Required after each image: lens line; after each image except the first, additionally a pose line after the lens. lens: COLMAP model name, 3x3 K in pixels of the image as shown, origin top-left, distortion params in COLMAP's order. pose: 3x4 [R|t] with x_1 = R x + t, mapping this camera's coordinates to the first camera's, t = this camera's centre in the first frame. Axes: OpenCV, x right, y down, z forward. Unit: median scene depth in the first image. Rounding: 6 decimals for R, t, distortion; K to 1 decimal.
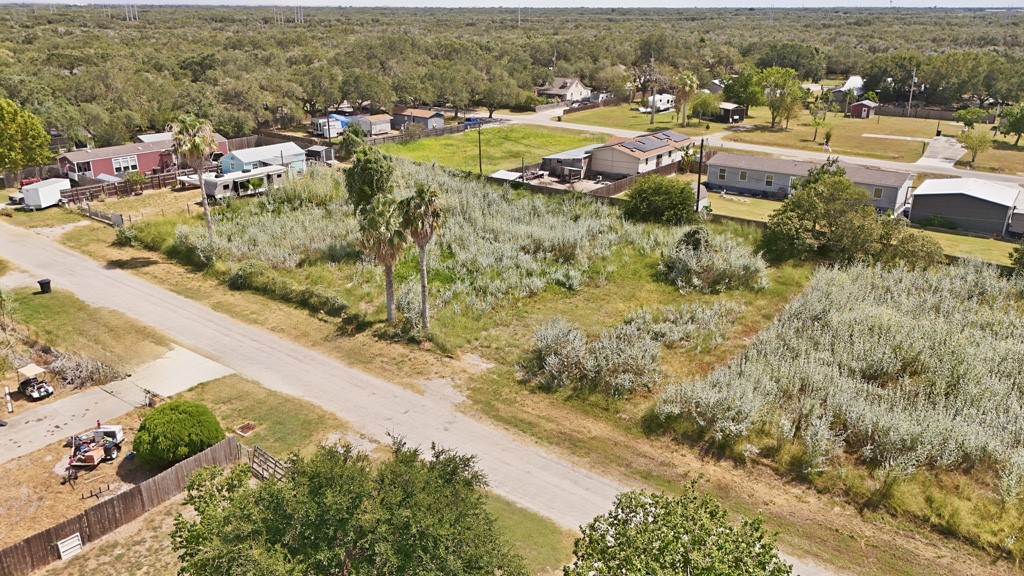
lens RADIAL K [[754.4, 0, 508.8], [0, 754.4, 294.2], [0, 0, 1]] dist [0.063083, -0.055859]
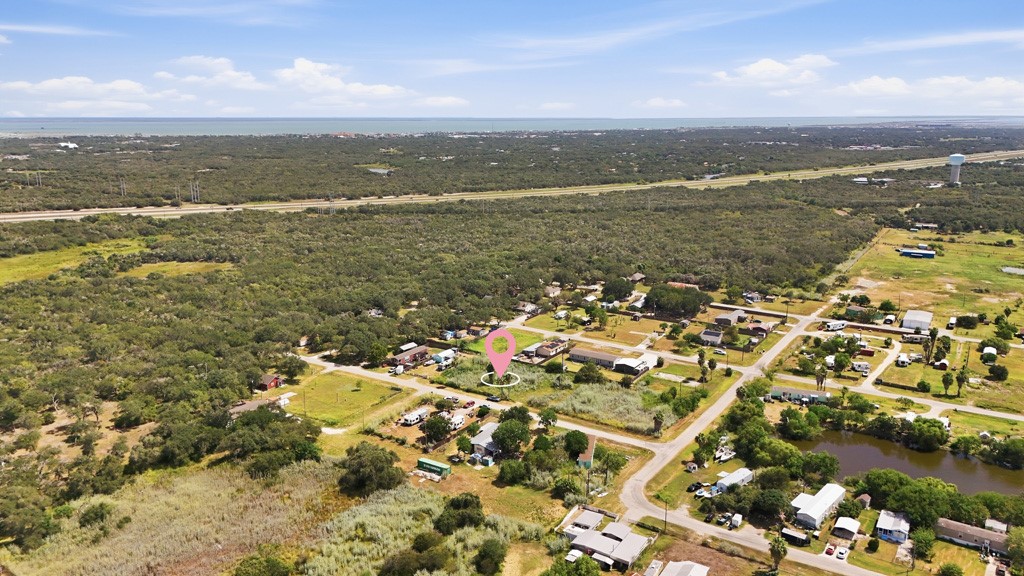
lens RADIAL K [[754.4, 0, 512.0], [0, 754.4, 283.7], [0, 0, 1]] dist [0.063083, -0.055859]
pose [[0.996781, -0.023437, 0.076670, -0.375580], [0.034092, 0.989456, -0.140761, -0.002831], [-0.072563, 0.142922, 0.987070, -3.507714]]
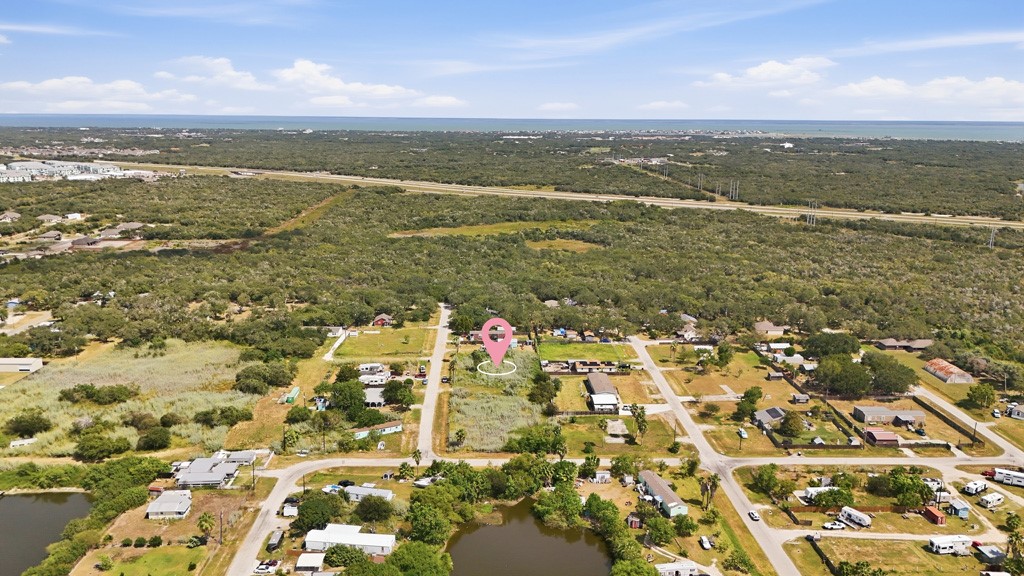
lens RADIAL K [[754.4, 0, 511.4], [0, 754.4, 280.4], [0, 0, 1]] dist [0.063083, -0.055859]
pose [[0.638001, 0.169123, -0.751234, 3.393913], [-0.281684, 0.959225, -0.023279, -0.540913], [0.716665, 0.226462, 0.659625, -2.095872]]
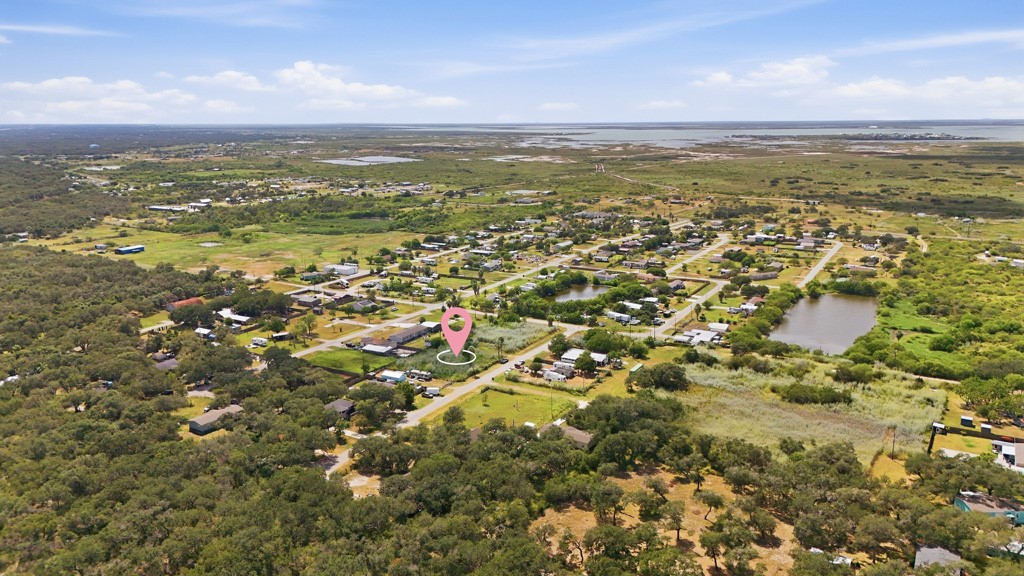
lens RADIAL K [[754.4, 0, 522.0], [0, 754.4, 294.2], [0, 0, 1]] dist [0.063083, -0.055859]
pose [[-0.144422, -0.227207, 0.963078, -4.884880], [0.352746, 0.897517, 0.264638, -1.638455], [-0.924507, 0.377941, -0.049475, 0.721086]]
